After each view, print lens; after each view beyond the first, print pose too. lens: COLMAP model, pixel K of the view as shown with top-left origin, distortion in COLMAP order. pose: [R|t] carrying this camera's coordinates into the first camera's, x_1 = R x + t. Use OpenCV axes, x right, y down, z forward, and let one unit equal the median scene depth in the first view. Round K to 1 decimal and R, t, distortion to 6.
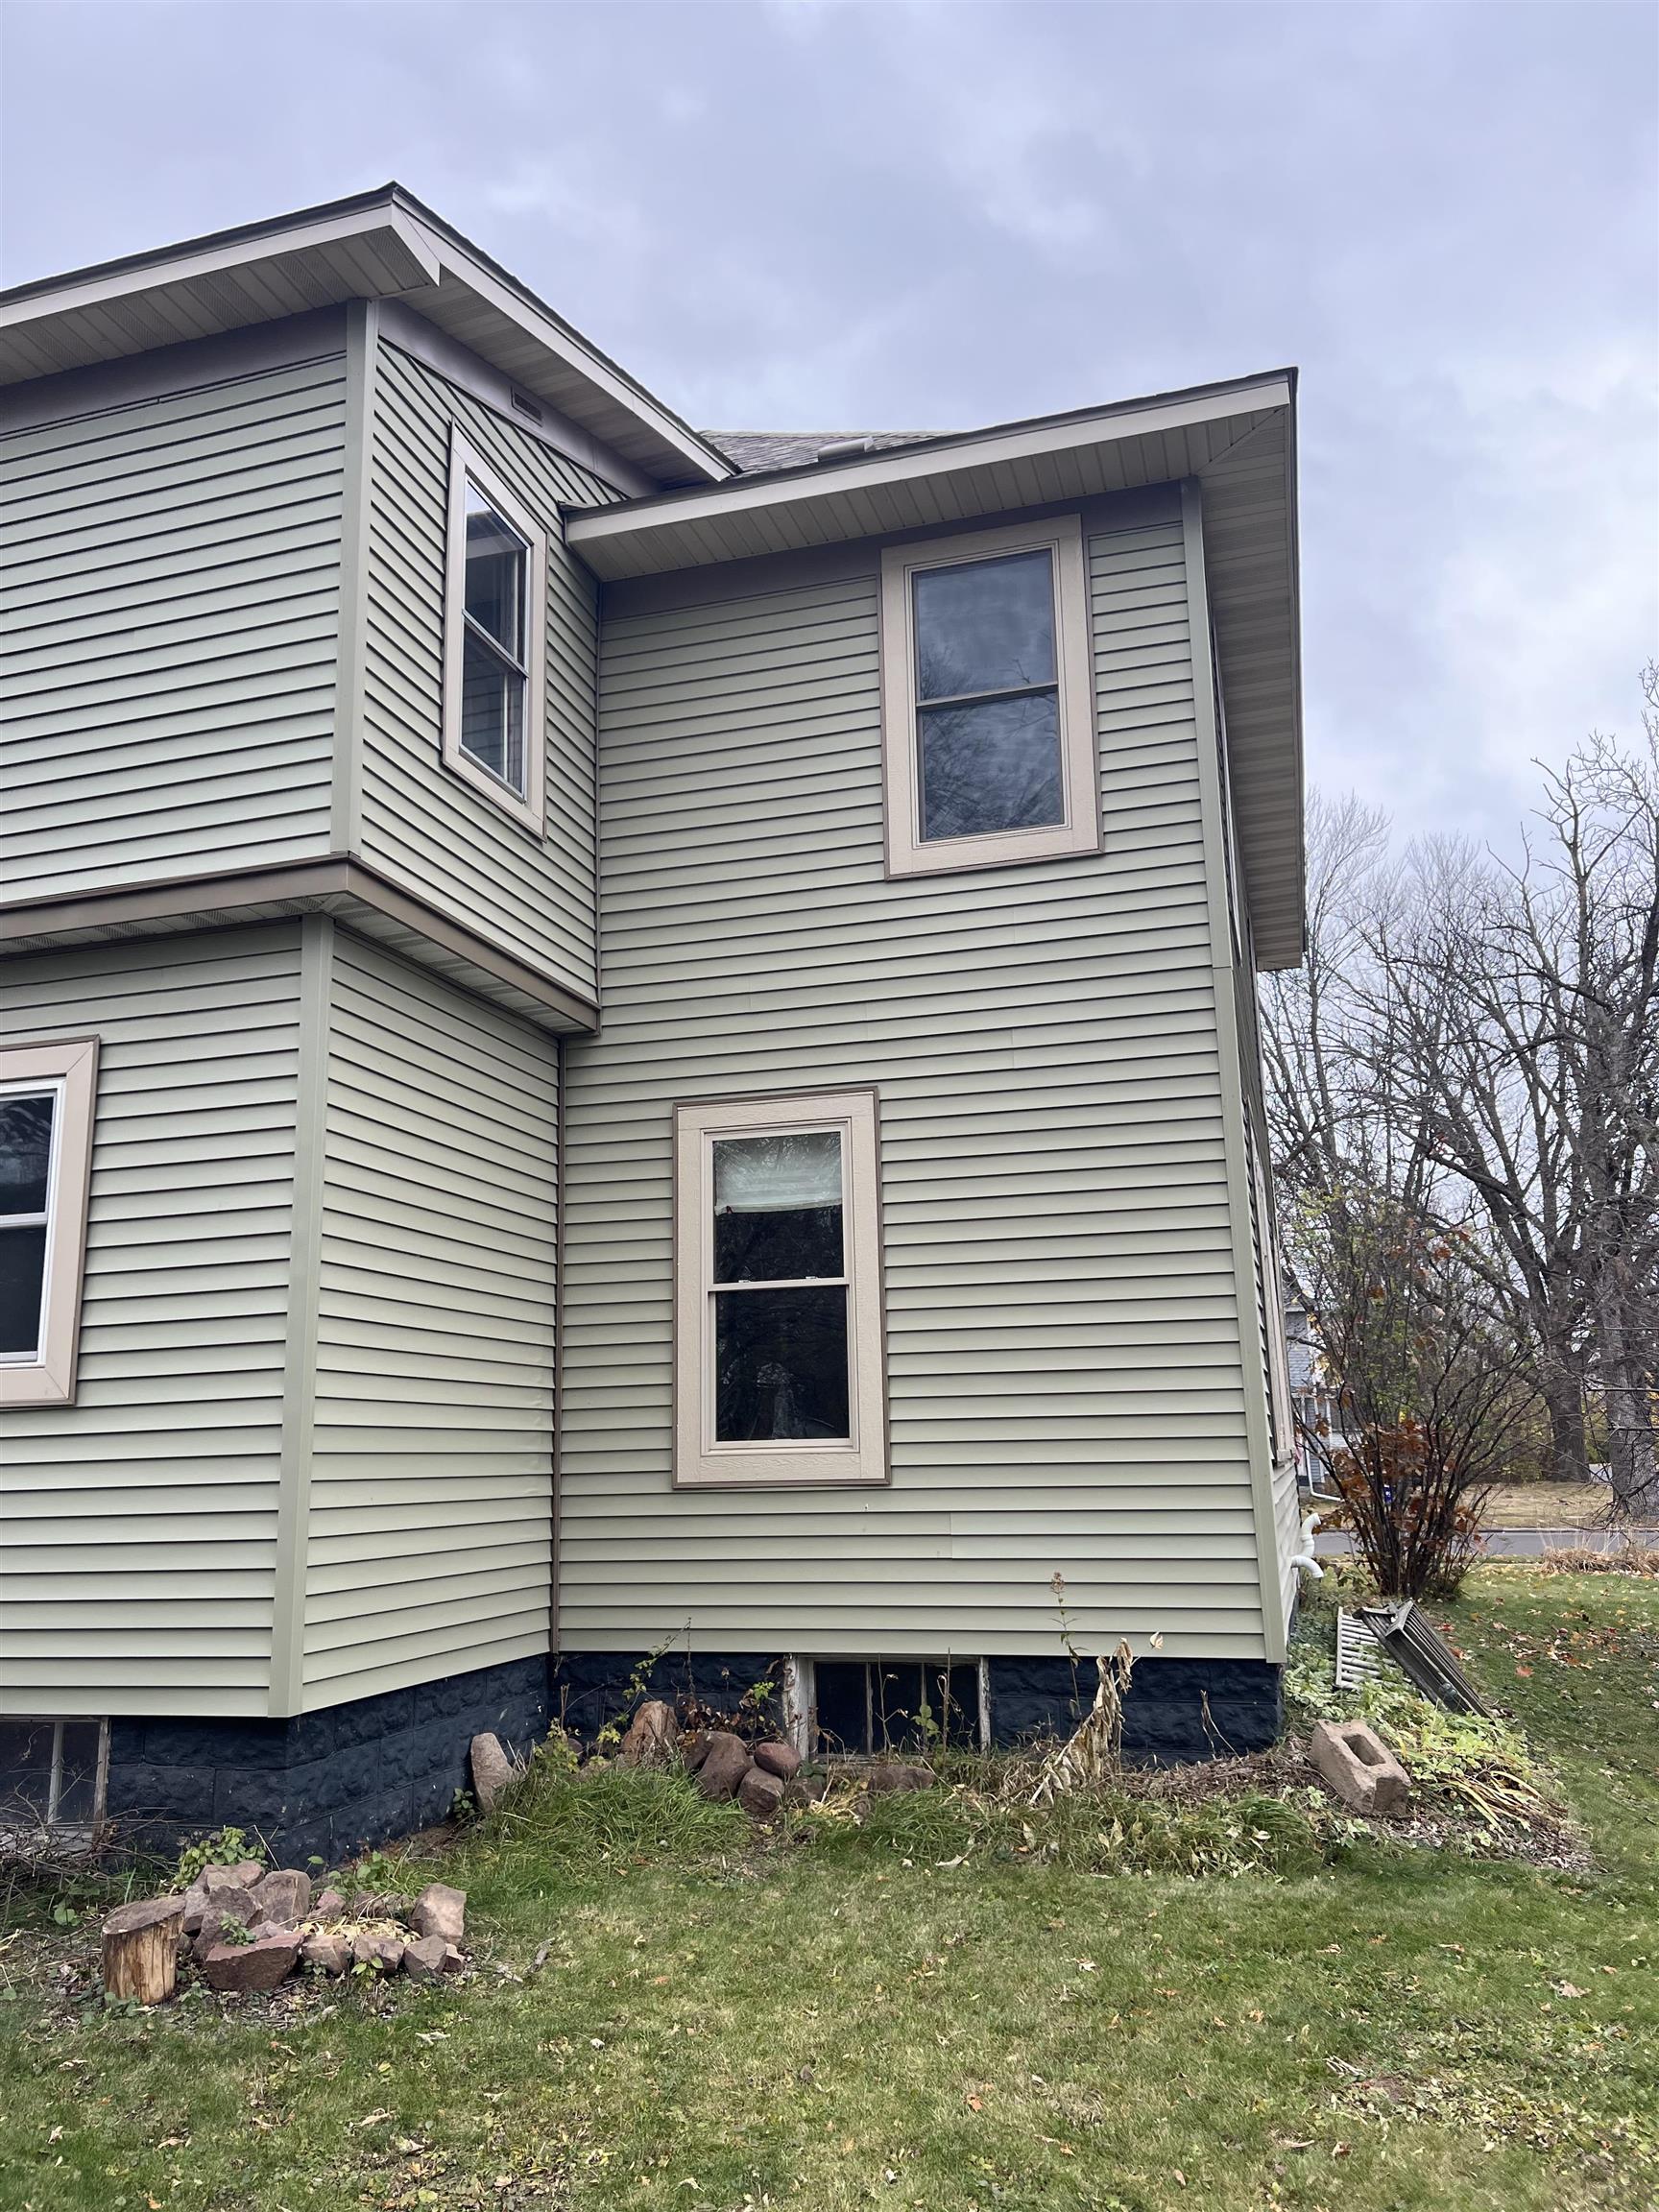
lens RADIAL K [[1664.3, 0, 829.6], [0, 1664.3, 1102.8], [0, 0, 1]] dist [0.091295, -0.003988]
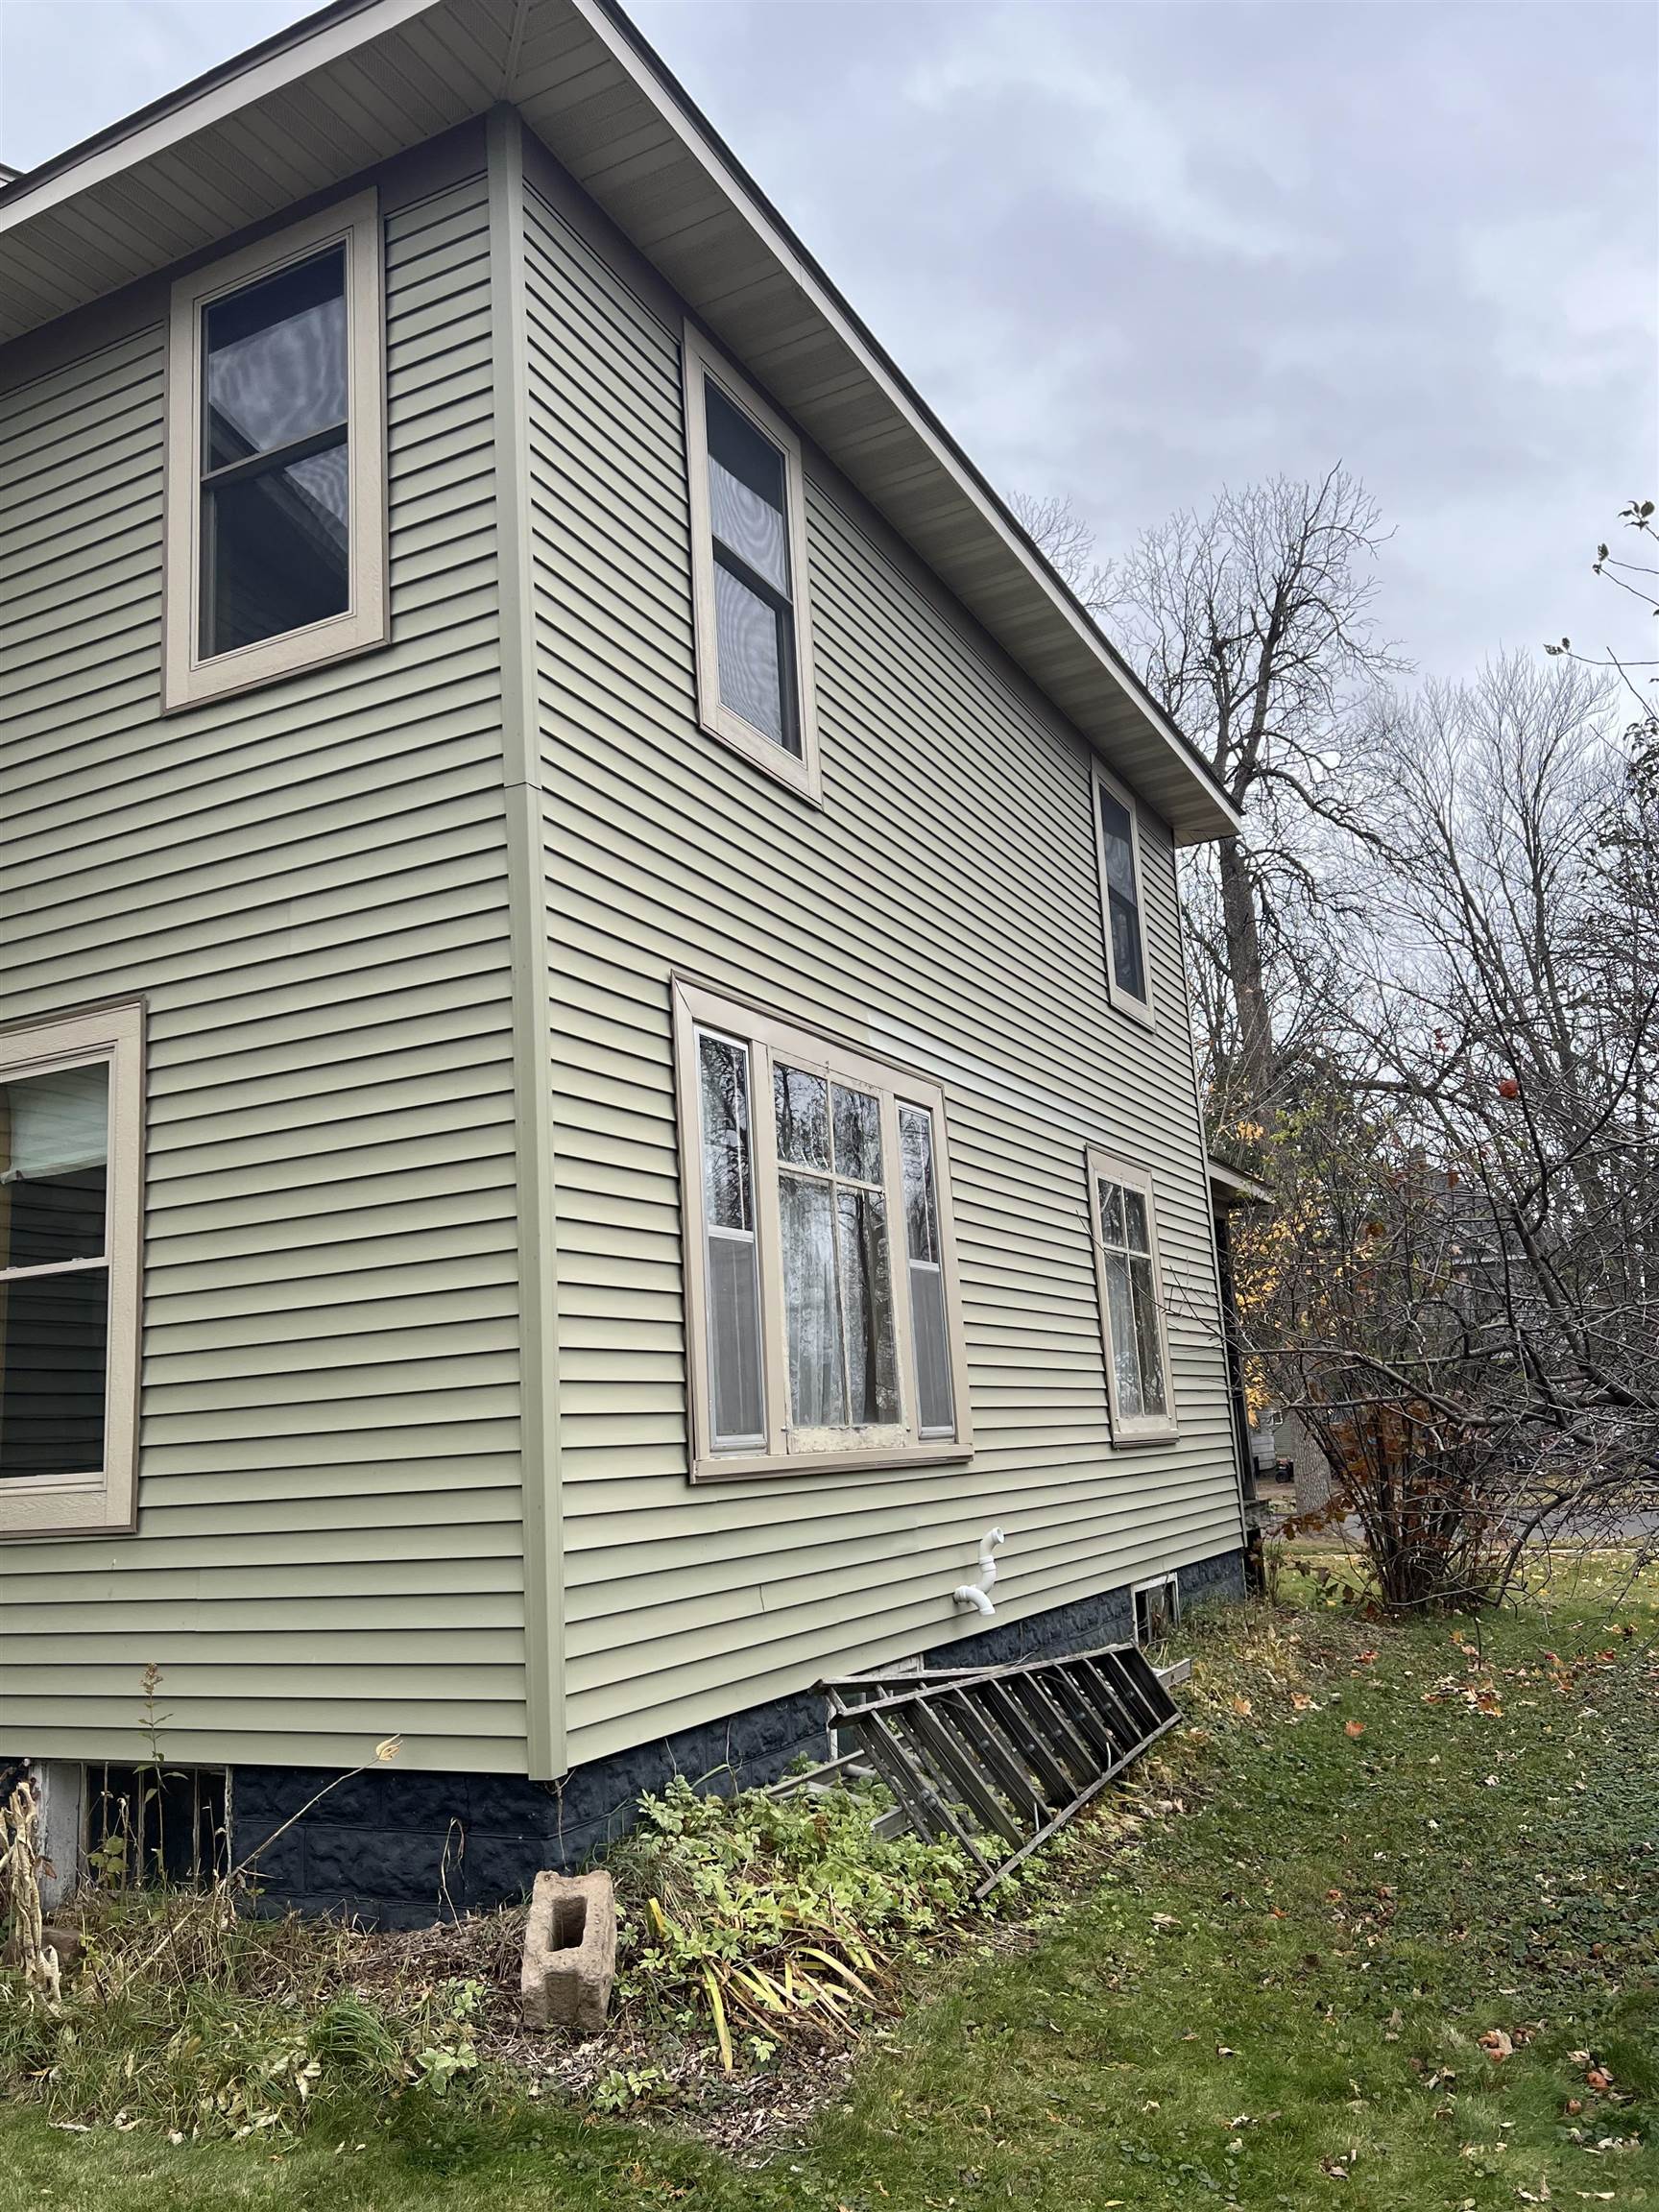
lens RADIAL K [[1720.0, 0, 826.0], [0, 1720.0, 1112.8], [0, 0, 1]] dist [0.005508, 0.008326]
pose [[0.982580, -0.068873, -0.172607, 0.455928], [0.073353, 0.997111, 0.019700, 0.049028], [0.170752, -0.032018, 0.984794, 0.299710]]
